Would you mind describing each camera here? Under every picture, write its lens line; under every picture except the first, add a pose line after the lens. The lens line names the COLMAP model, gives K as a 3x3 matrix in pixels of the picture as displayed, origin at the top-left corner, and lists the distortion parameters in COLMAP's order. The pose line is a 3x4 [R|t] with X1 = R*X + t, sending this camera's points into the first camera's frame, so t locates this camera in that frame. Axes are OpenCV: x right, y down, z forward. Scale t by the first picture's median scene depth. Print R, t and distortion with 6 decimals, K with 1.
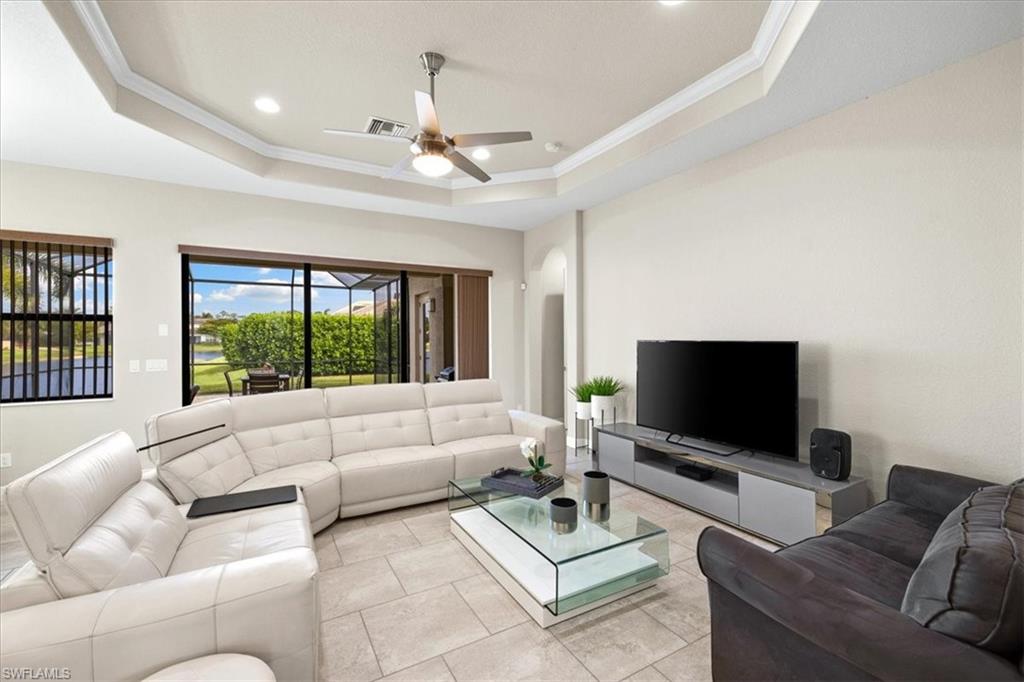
lens RADIAL K [[433.7, 0, 509.2], [0, 433.7, 338.4], [0, 0, 1]] dist [-0.003443, -0.000372]
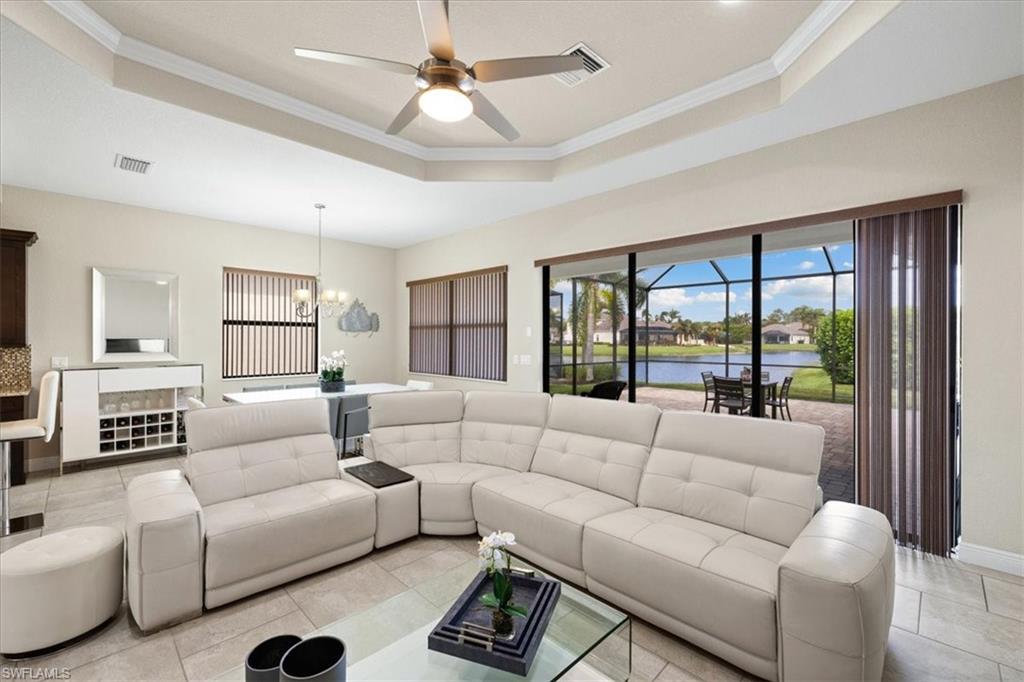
lens RADIAL K [[431.0, 0, 505.7], [0, 431.0, 339.0], [0, 0, 1]] dist [-0.000008, -0.000084]
pose [[0.258798, 0.005505, -0.965916, 0.270798], [-0.003957, 0.999981, 0.004638, -0.002832], [0.965923, 0.002622, 0.258815, 0.439138]]
